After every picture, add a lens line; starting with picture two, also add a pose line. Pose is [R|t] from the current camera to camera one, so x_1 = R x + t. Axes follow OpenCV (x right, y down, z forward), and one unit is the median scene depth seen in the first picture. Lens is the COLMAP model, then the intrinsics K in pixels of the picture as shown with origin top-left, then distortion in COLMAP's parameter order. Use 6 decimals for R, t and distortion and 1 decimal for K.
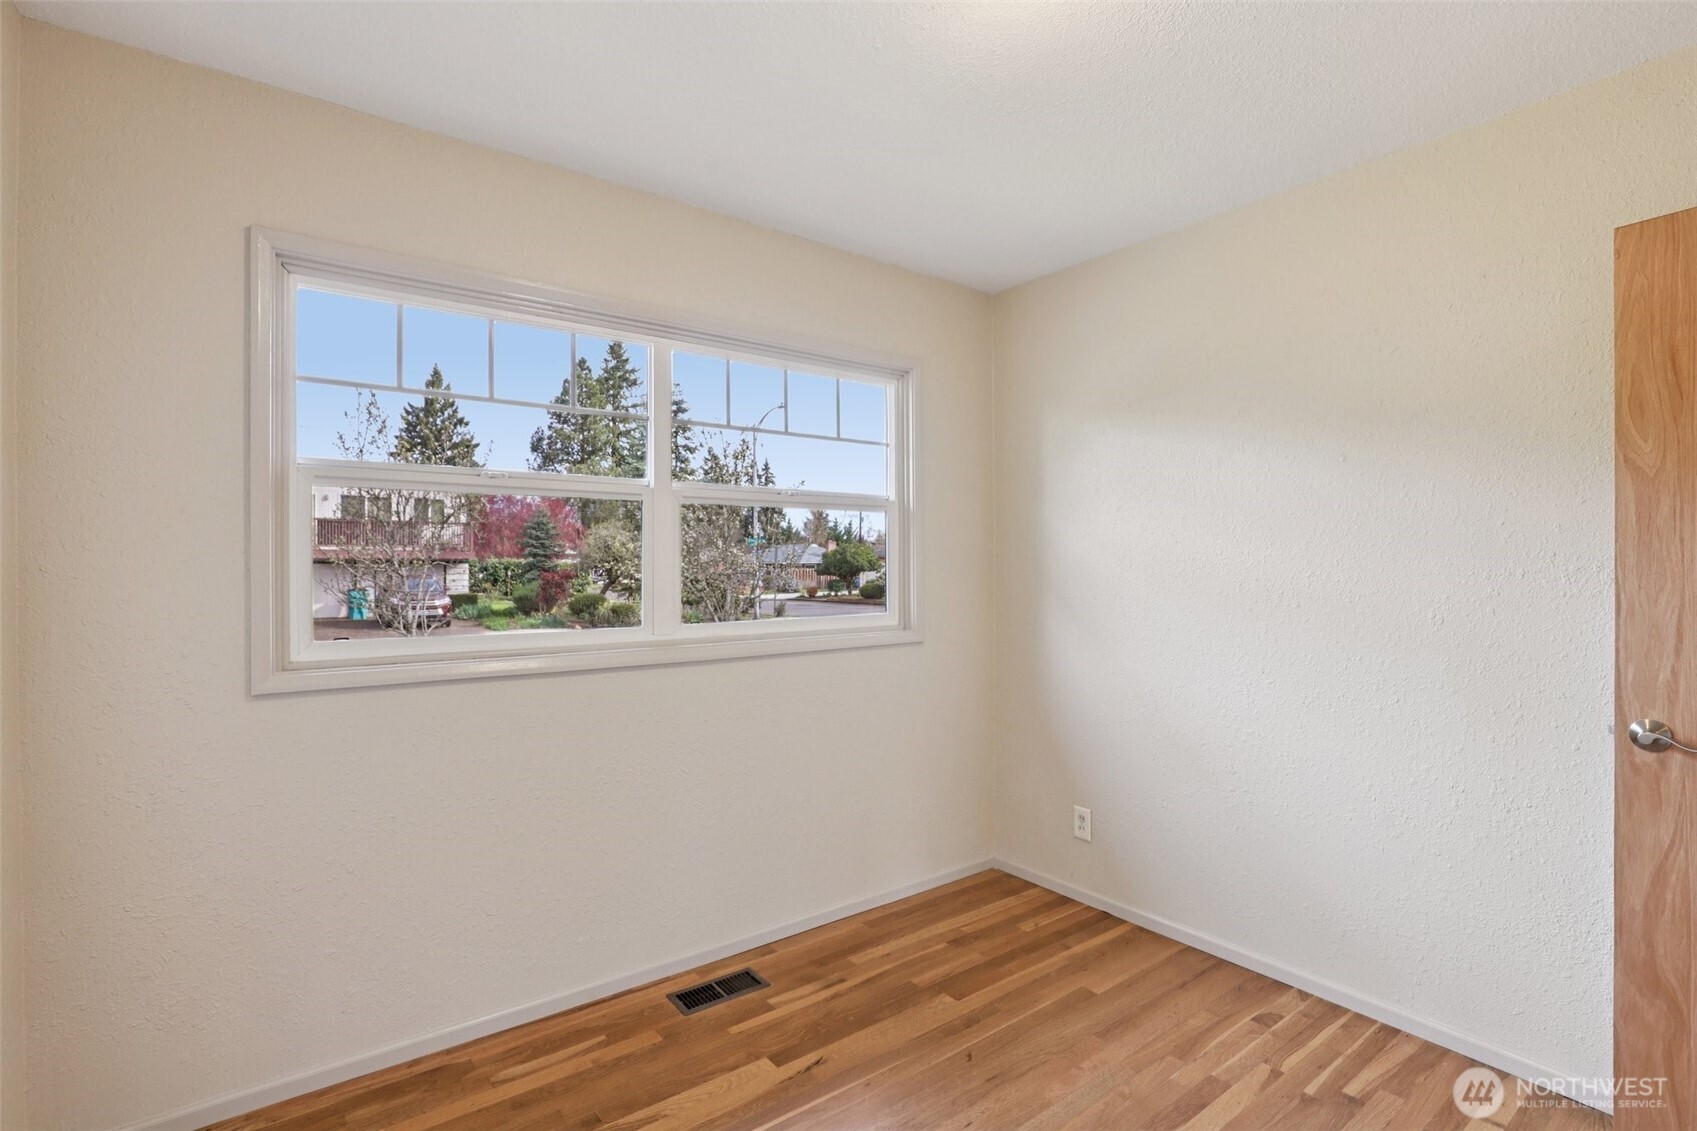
lens RADIAL K [[806.5, 0, 843.0], [0, 806.5, 563.3], [0, 0, 1]] dist [-0.013804, 0.000995]
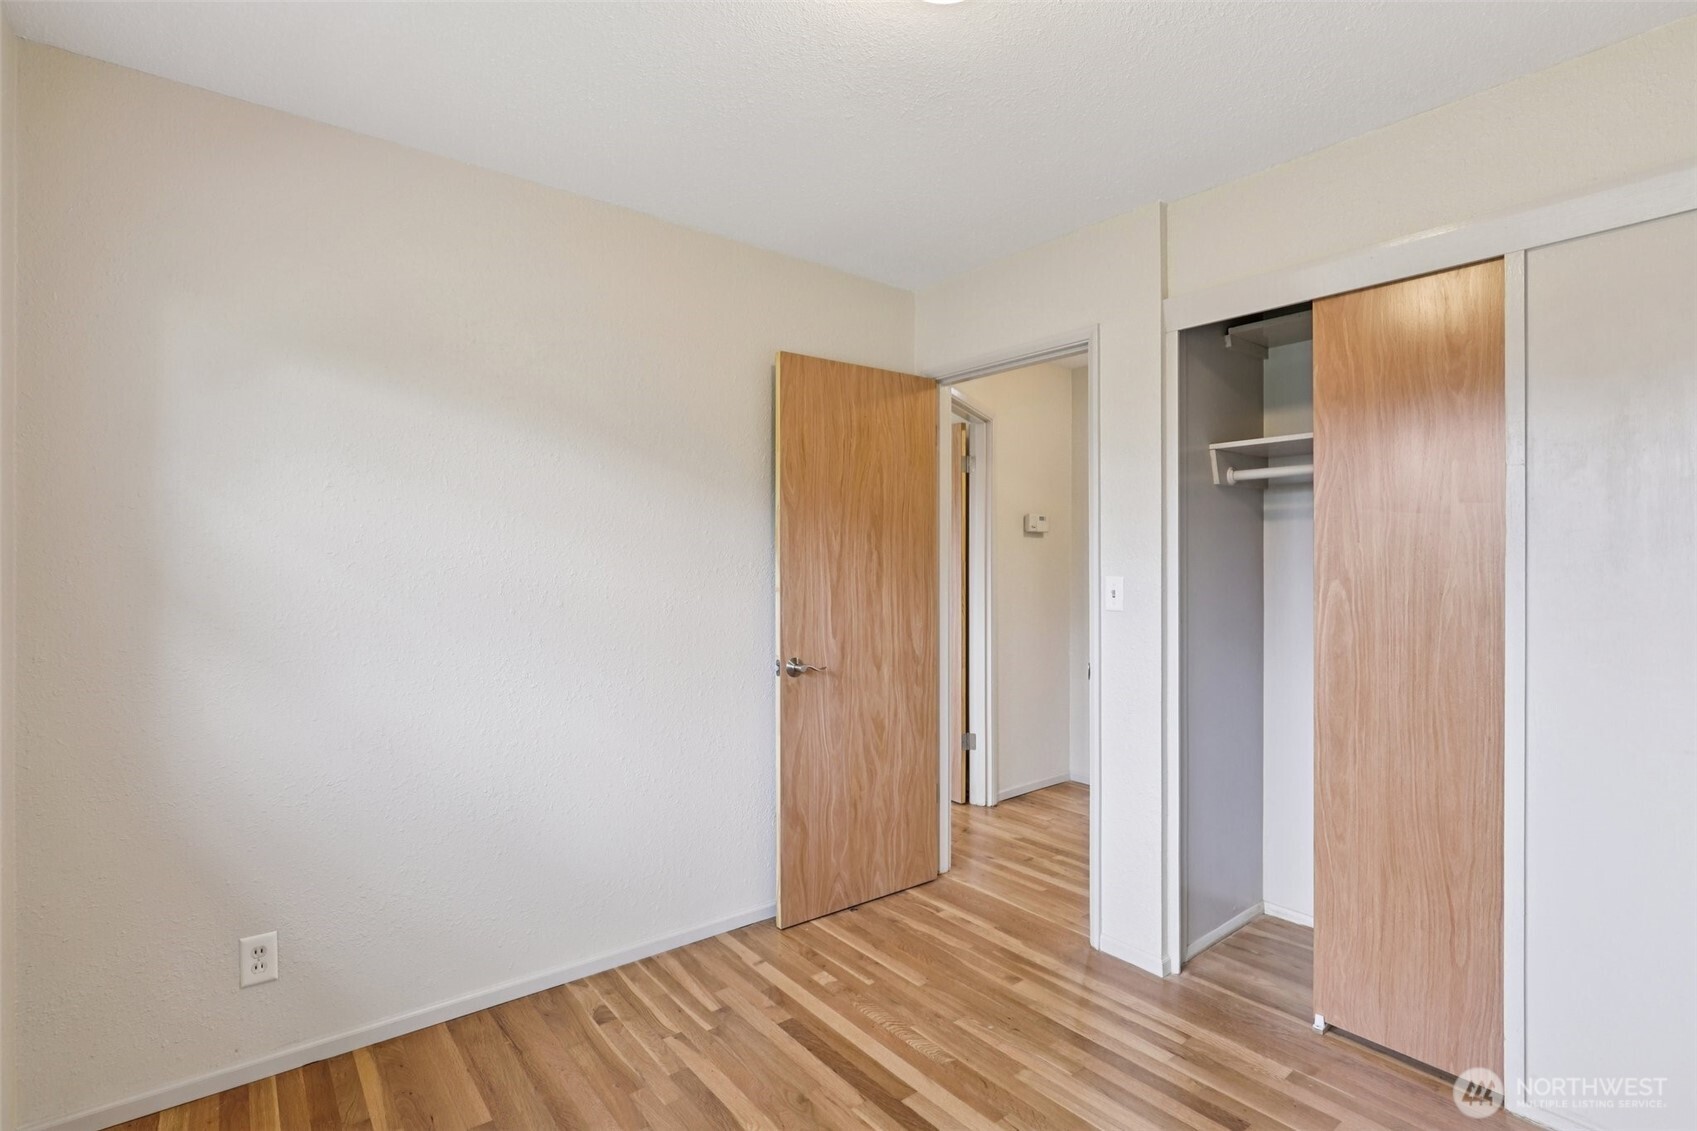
lens RADIAL K [[806.5, 0, 843.0], [0, 806.5, 563.3], [0, 0, 1]] dist [-0.013804, 0.000995]
pose [[-0.012985, -0.001226, 0.999915, -0.486333], [0.004022, 0.999991, 0.001279, 0.001688], [-0.999908, 0.004038, -0.012980, 0.715612]]
